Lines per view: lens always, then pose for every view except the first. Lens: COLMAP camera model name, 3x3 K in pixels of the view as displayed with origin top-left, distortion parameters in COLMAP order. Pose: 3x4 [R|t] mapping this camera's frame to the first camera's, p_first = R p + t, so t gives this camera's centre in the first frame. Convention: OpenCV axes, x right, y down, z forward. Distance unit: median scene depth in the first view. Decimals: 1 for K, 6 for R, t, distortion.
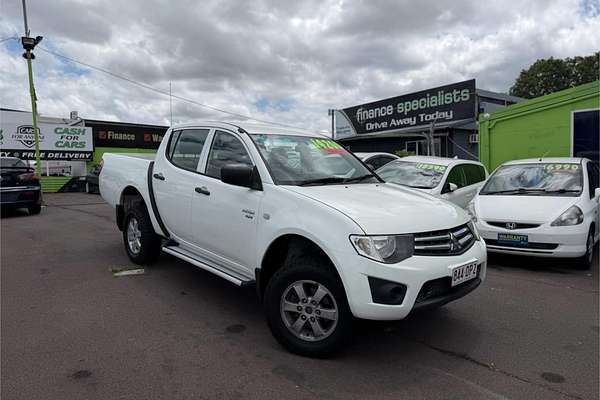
lens RADIAL K [[417.2, 0, 300.3], [0, 417.2, 195.2], [0, 0, 1]] dist [0.022594, -0.036241]
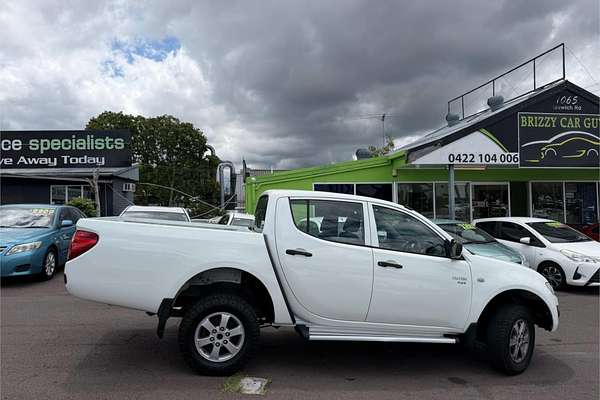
lens RADIAL K [[417.2, 0, 297.7], [0, 417.2, 197.1], [0, 0, 1]] dist [0.022594, -0.036241]
pose [[0.535386, 0.039873, 0.843666, -0.218554], [0.041445, 0.996441, -0.073395, -0.019497], [-0.843590, 0.074260, 0.531828, 0.111991]]
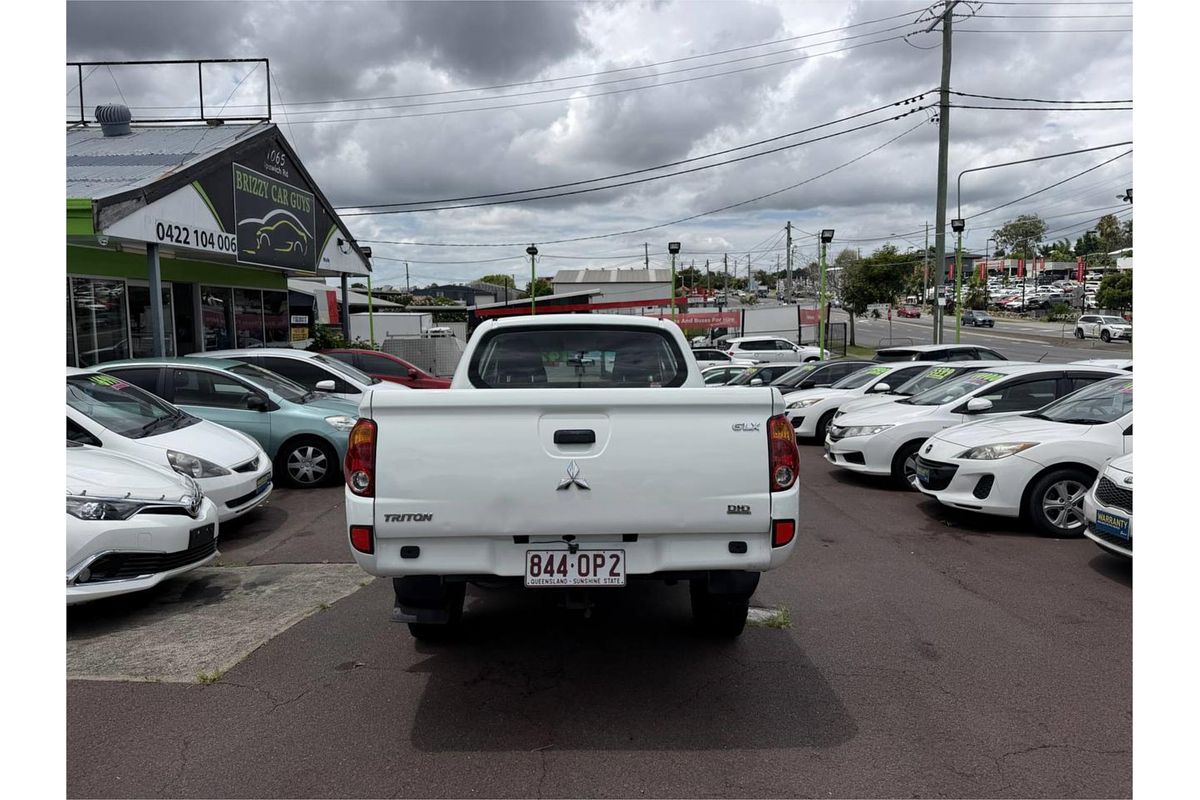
lens RADIAL K [[741.9, 0, 599.6], [0, 741.9, 405.1], [0, 0, 1]] dist [0.022679, -0.036649]
pose [[-0.738137, -0.057031, 0.672235, -0.186428], [0.045243, 0.989993, 0.133667, -0.041123], [-0.673132, 0.129078, -0.728171, 0.378439]]
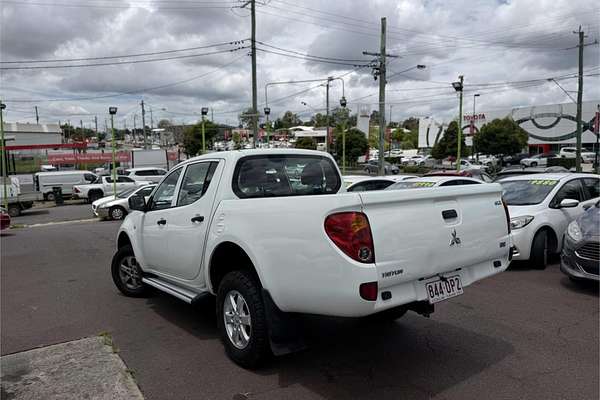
lens RADIAL K [[417.5, 0, 297.5], [0, 417.5, 208.0], [0, 0, 1]] dist [0.020207, -0.033768]
pose [[-0.992415, 0.000849, 0.122932, -0.076981], [0.020271, 0.987419, 0.156820, -0.041474], [-0.121252, 0.158122, -0.979947, 0.415316]]
